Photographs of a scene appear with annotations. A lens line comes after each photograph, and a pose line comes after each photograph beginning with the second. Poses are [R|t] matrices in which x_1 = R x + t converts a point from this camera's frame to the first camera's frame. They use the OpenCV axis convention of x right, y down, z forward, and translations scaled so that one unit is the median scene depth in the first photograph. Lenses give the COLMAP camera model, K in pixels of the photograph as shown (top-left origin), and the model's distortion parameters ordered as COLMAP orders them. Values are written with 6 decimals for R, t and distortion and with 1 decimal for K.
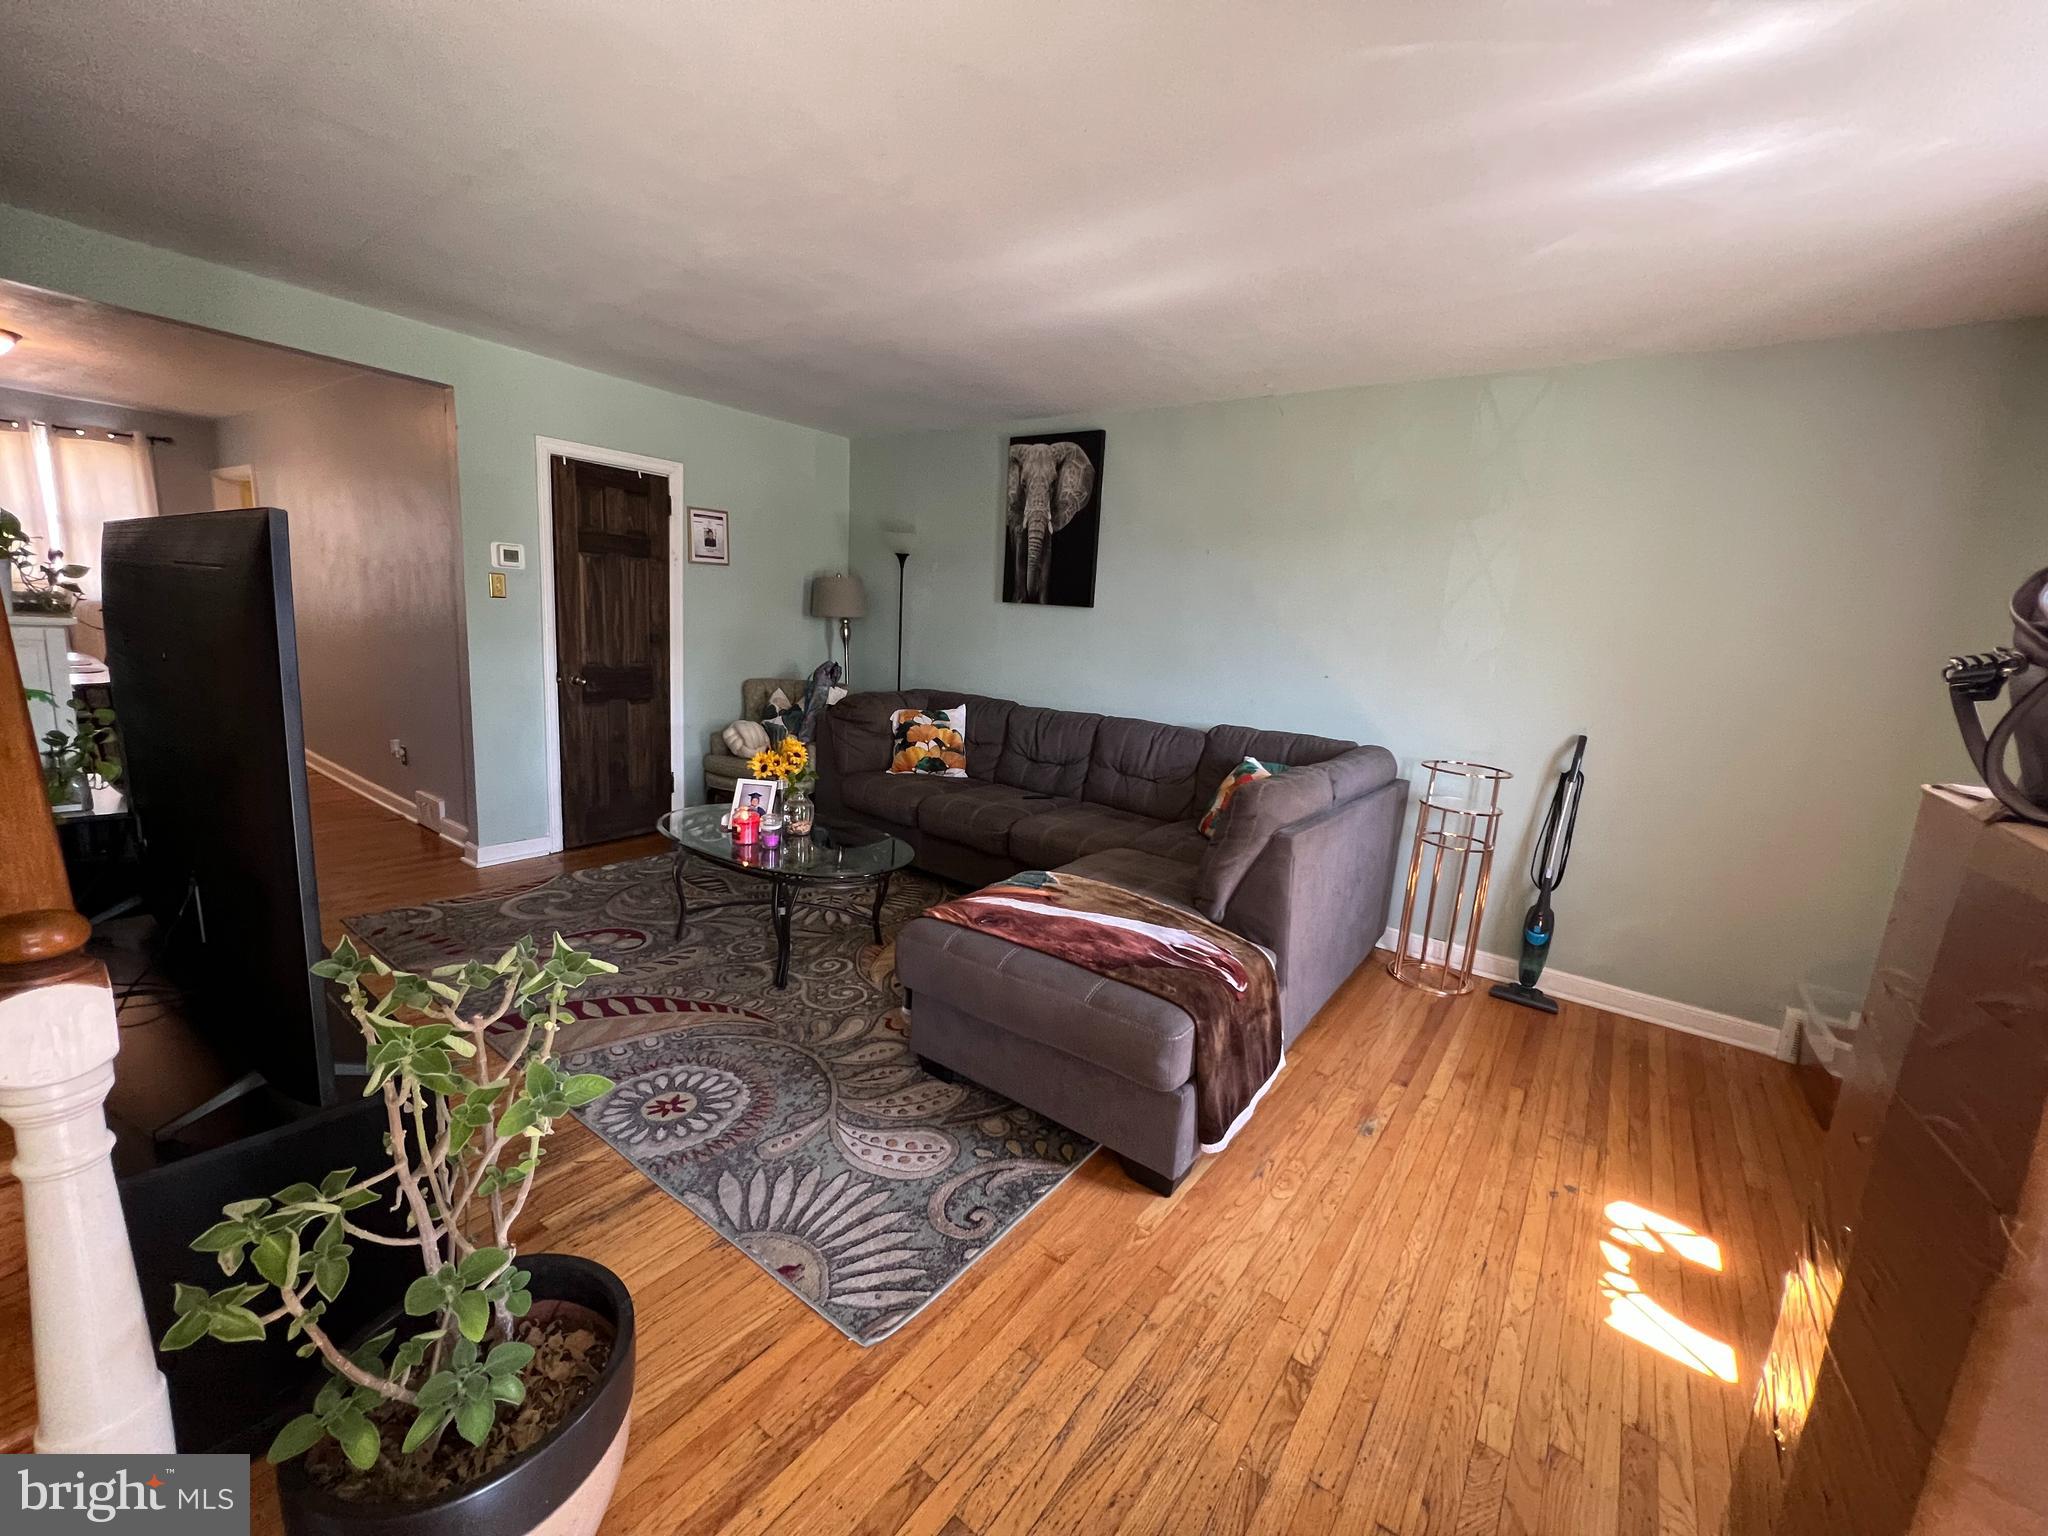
lens RADIAL K [[820.9, 0, 1024.3], [0, 820.9, 768.6], [0, 0, 1]] dist [-0.001202, 0.000853]
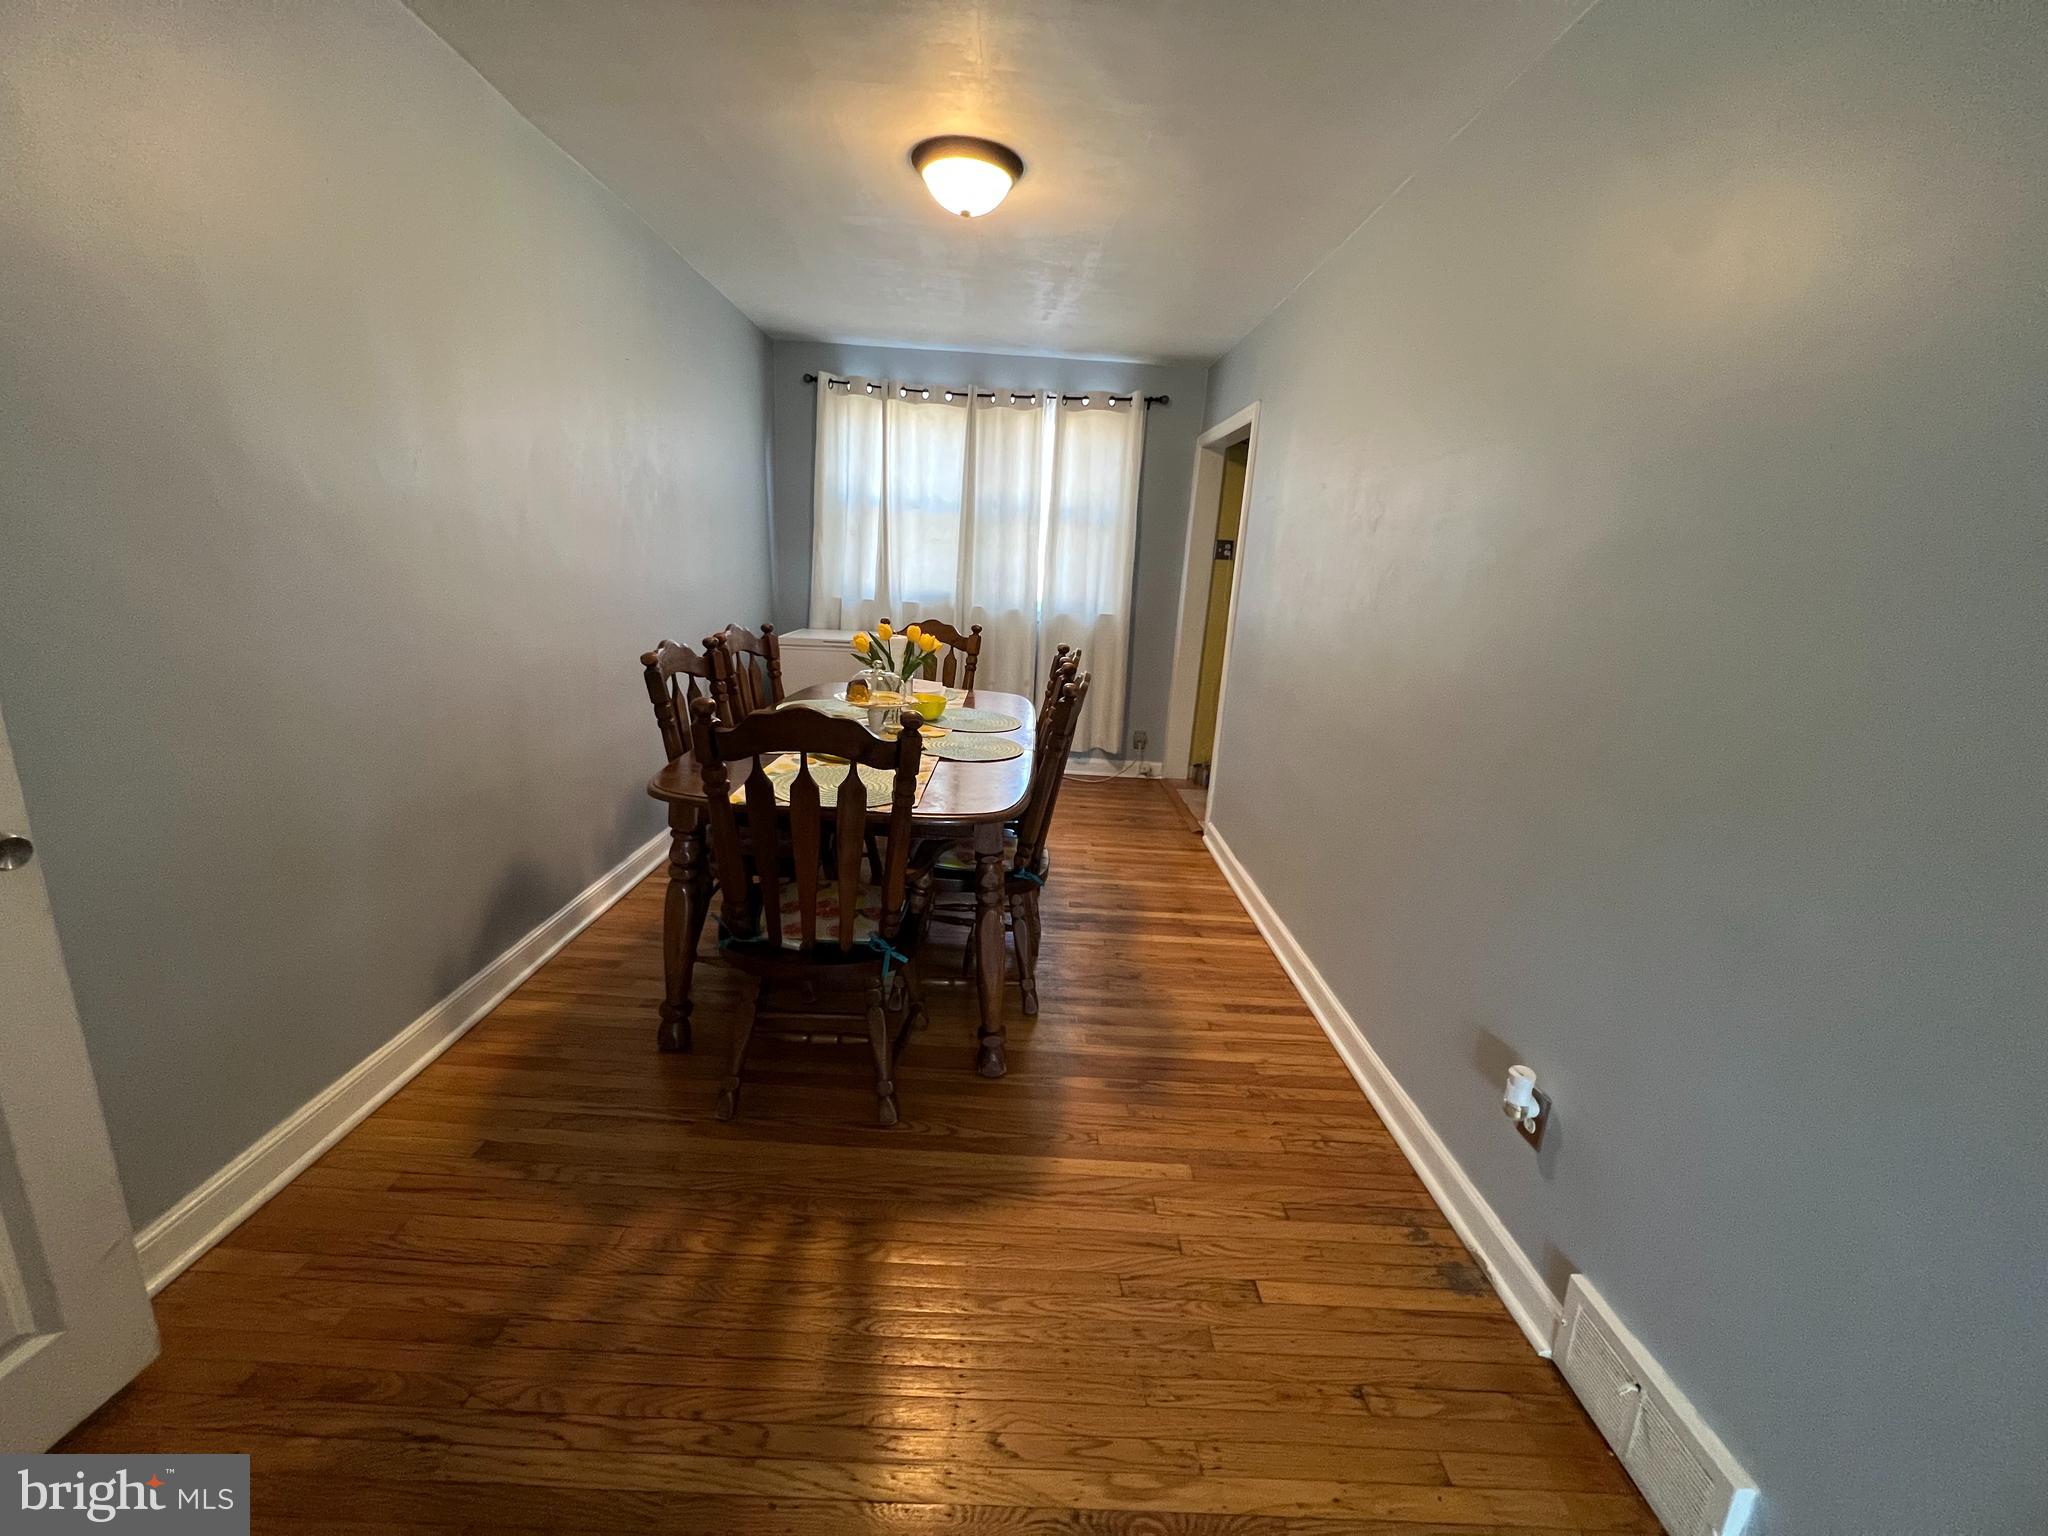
lens RADIAL K [[820.9, 0, 1021.5], [0, 820.9, 765.6], [0, 0, 1]] dist [-0.001202, 0.000853]
pose [[0.591543, 0.154994, -0.791236, -1.113831], [-0.151904, 0.985199, 0.079422, -0.259934], [0.791834, 0.073210, 0.606332, 1.093787]]
